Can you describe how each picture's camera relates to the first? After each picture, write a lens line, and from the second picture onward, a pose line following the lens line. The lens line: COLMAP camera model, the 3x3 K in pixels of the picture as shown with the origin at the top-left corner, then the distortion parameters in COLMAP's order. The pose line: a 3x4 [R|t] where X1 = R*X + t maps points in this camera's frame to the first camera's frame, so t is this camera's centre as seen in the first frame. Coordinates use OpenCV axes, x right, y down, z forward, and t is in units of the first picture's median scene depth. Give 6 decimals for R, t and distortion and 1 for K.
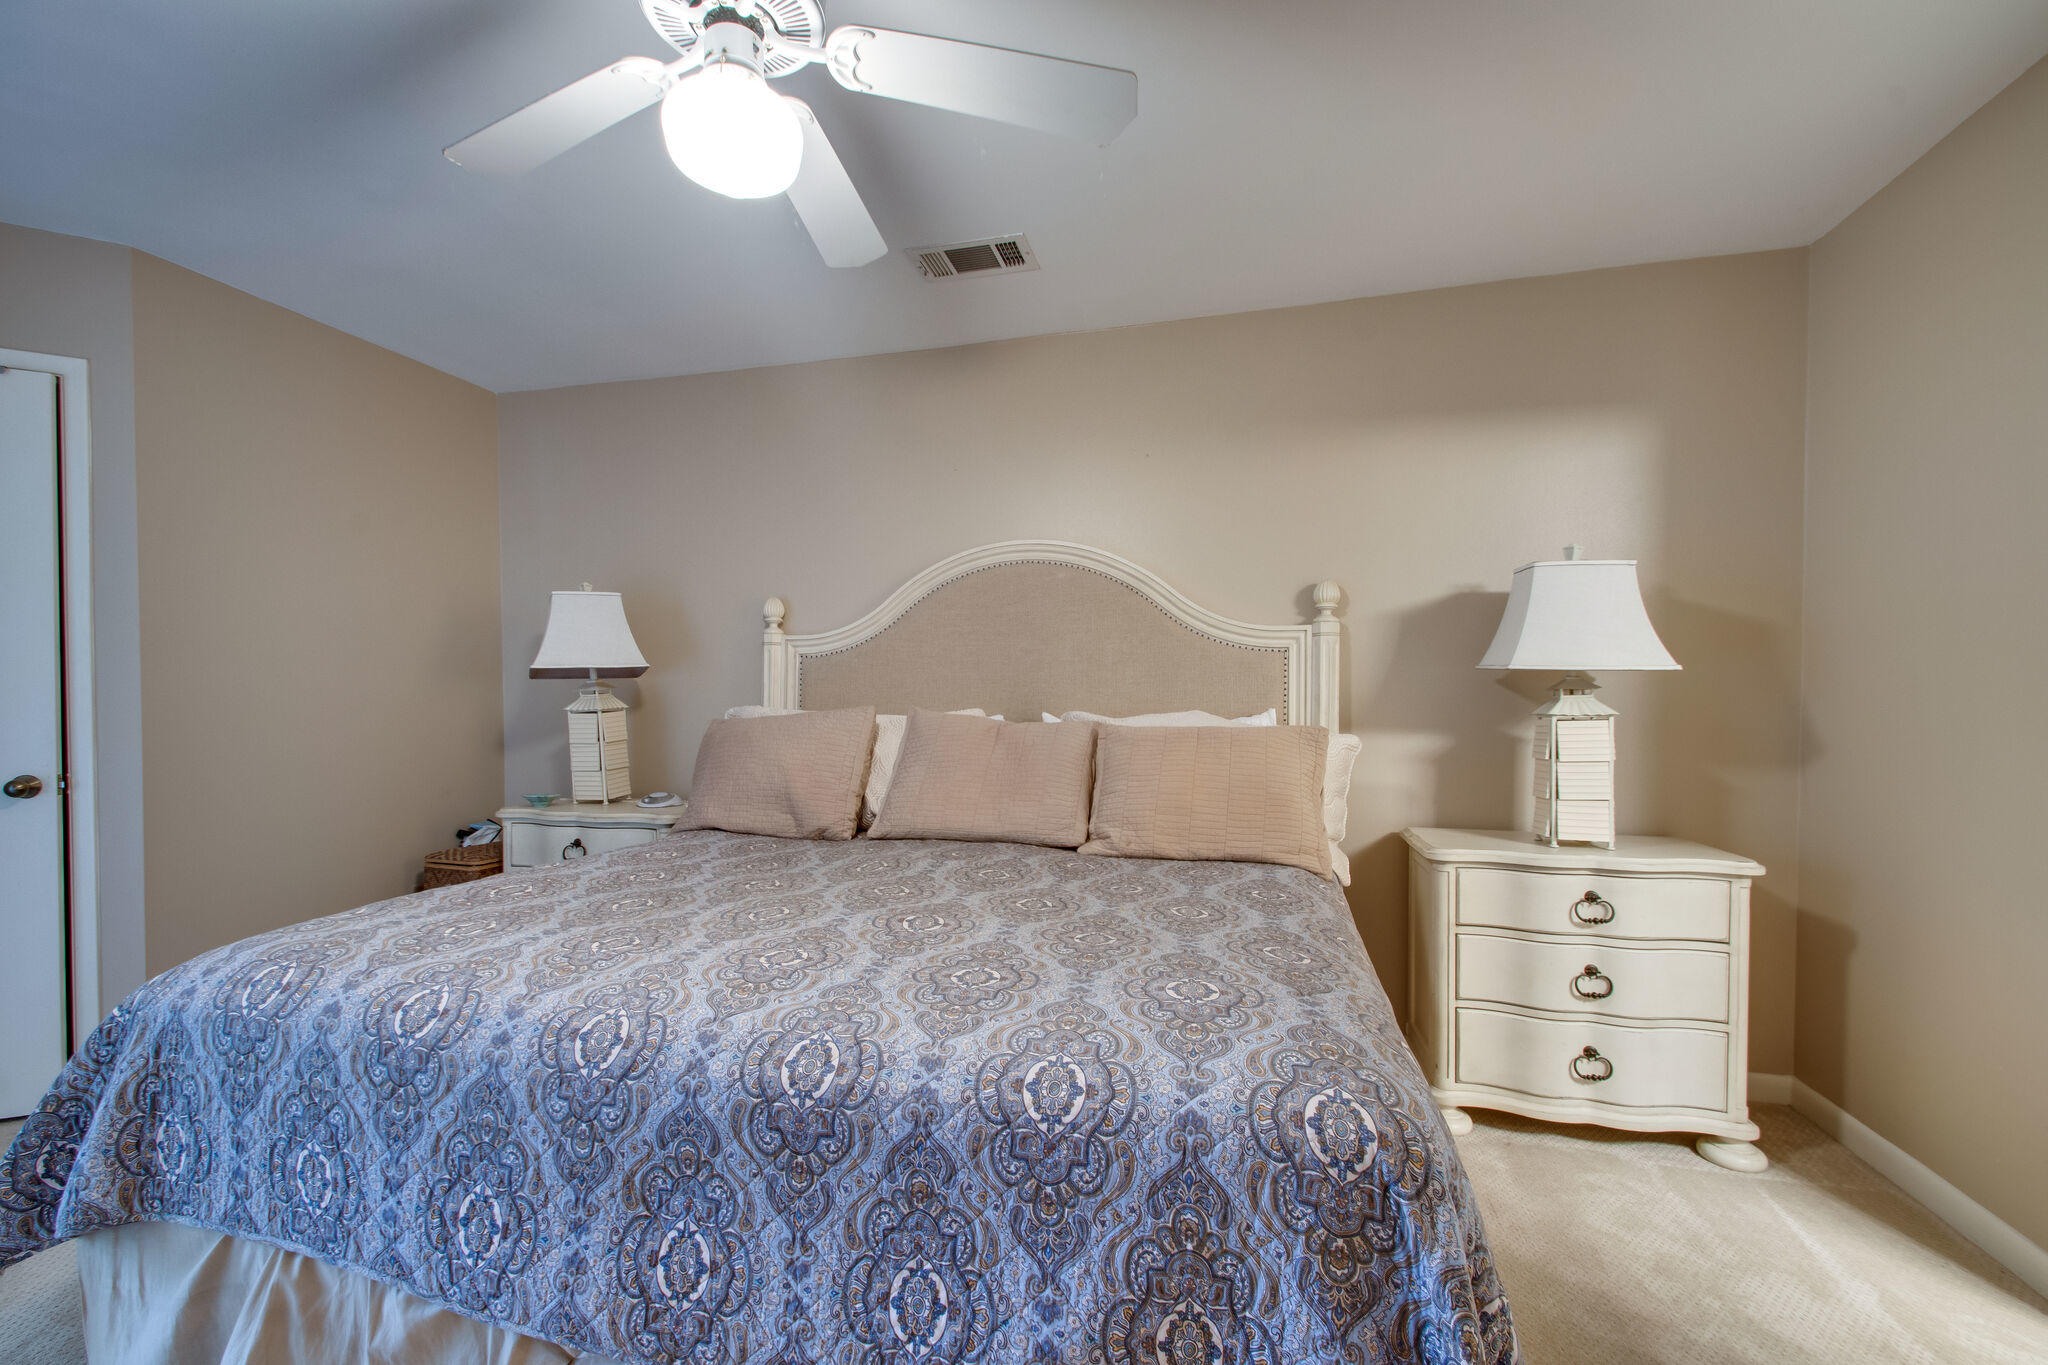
lens RADIAL K [[895.2, 0, 1000.0], [0, 895.2, 718.5], [0, 0, 1]] dist [0.011520, -0.000136]
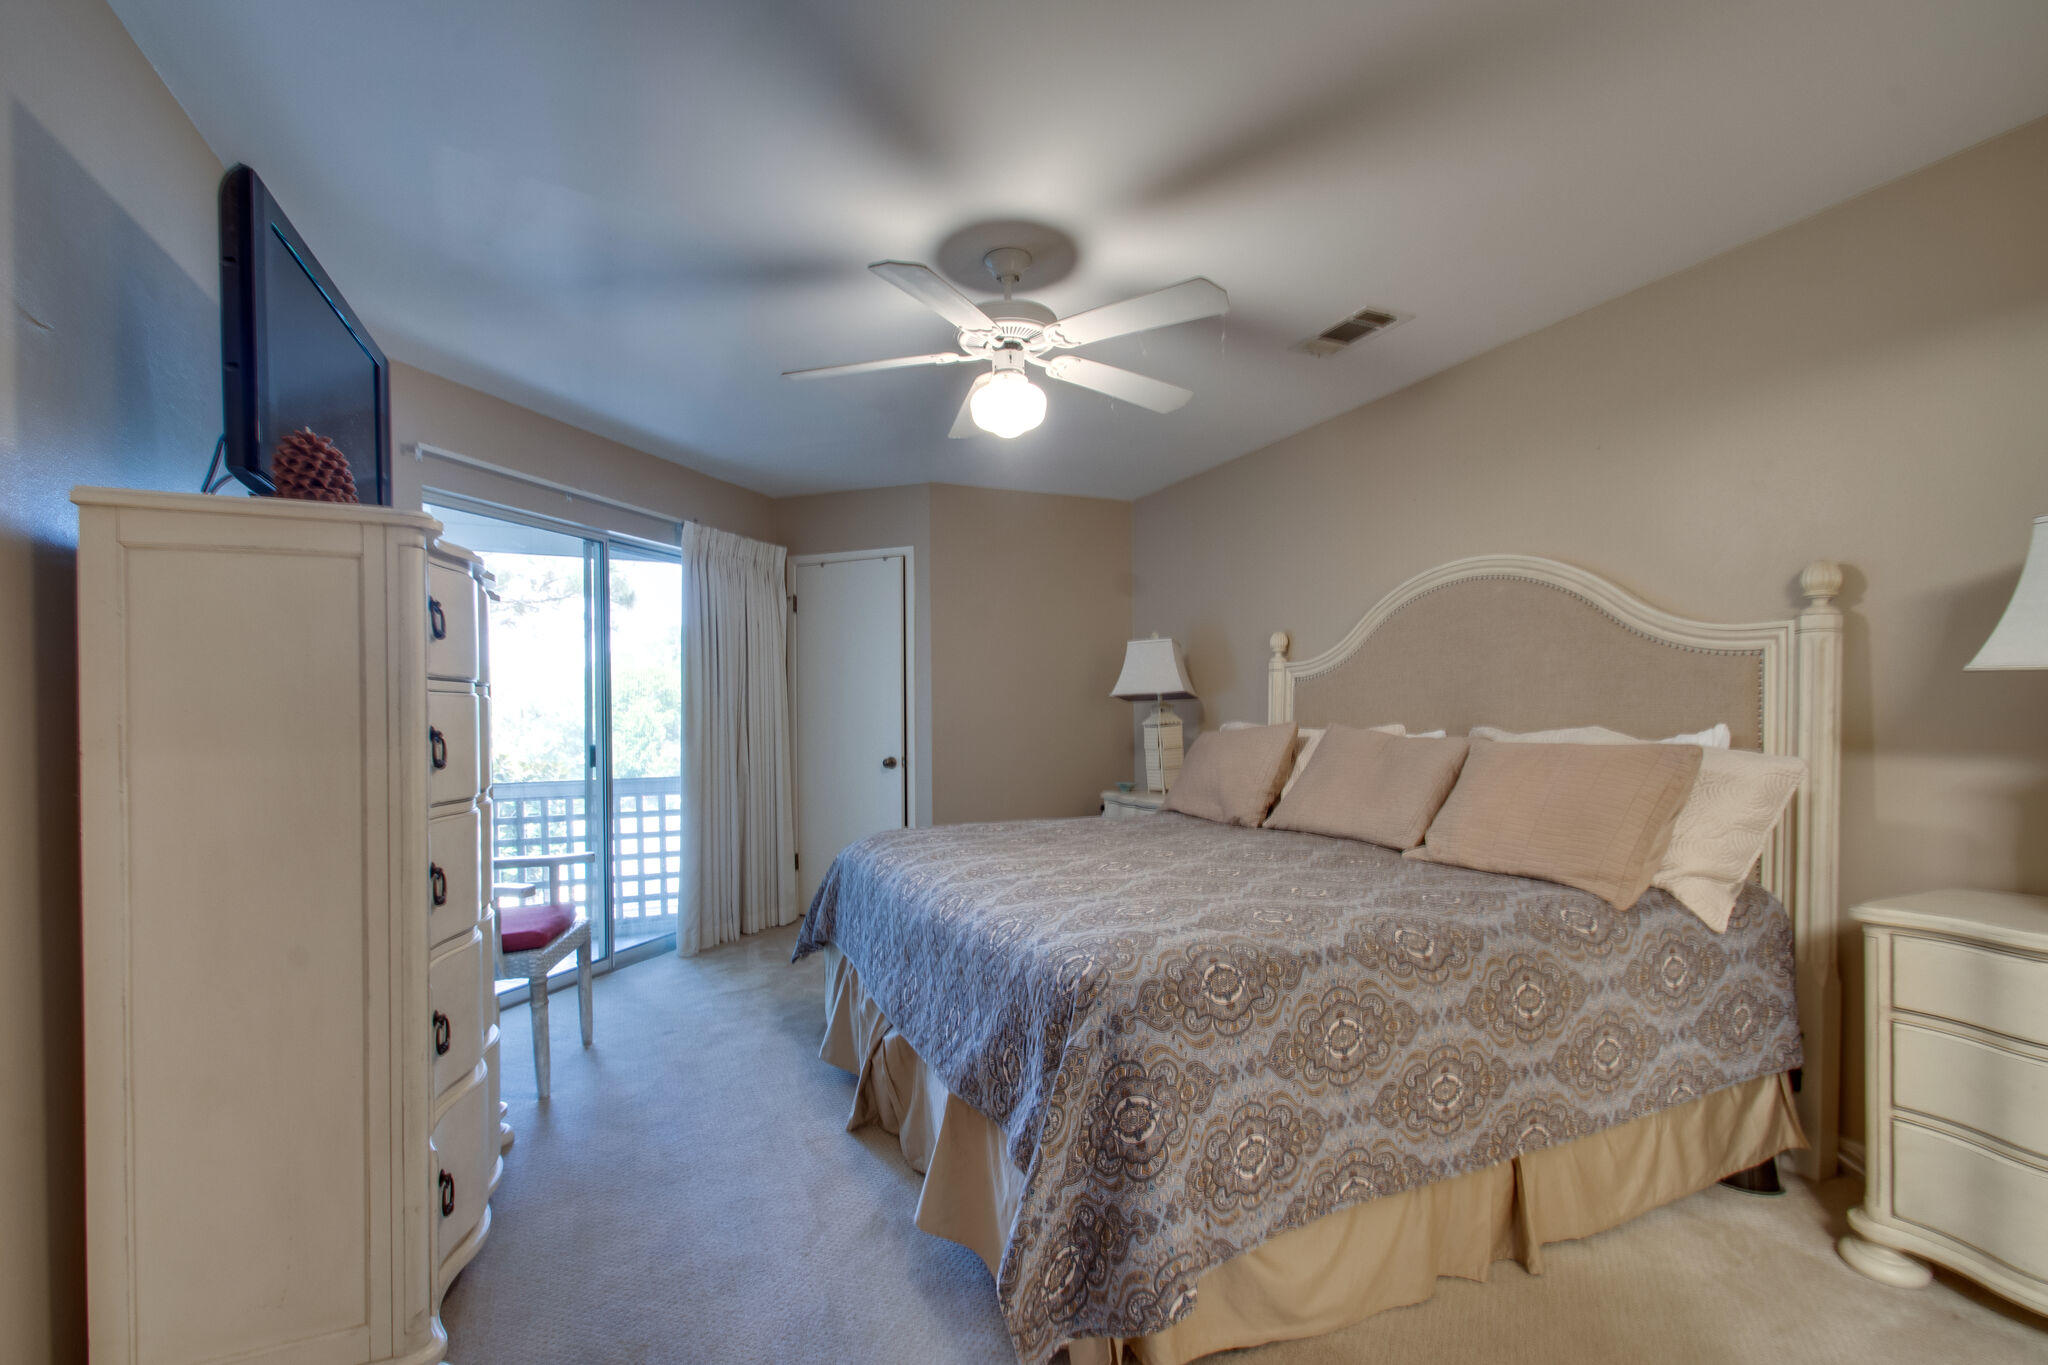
lens RADIAL K [[895.2, 0, 1000.0], [0, 895.2, 718.5], [0, 0, 1]] dist [0.011520, -0.000136]
pose [[0.633357, -0.004610, -0.773846, 0.558020], [-0.005858, 0.999925, -0.010752, -0.002484], [0.773837, 0.011343, 0.633283, -0.067919]]
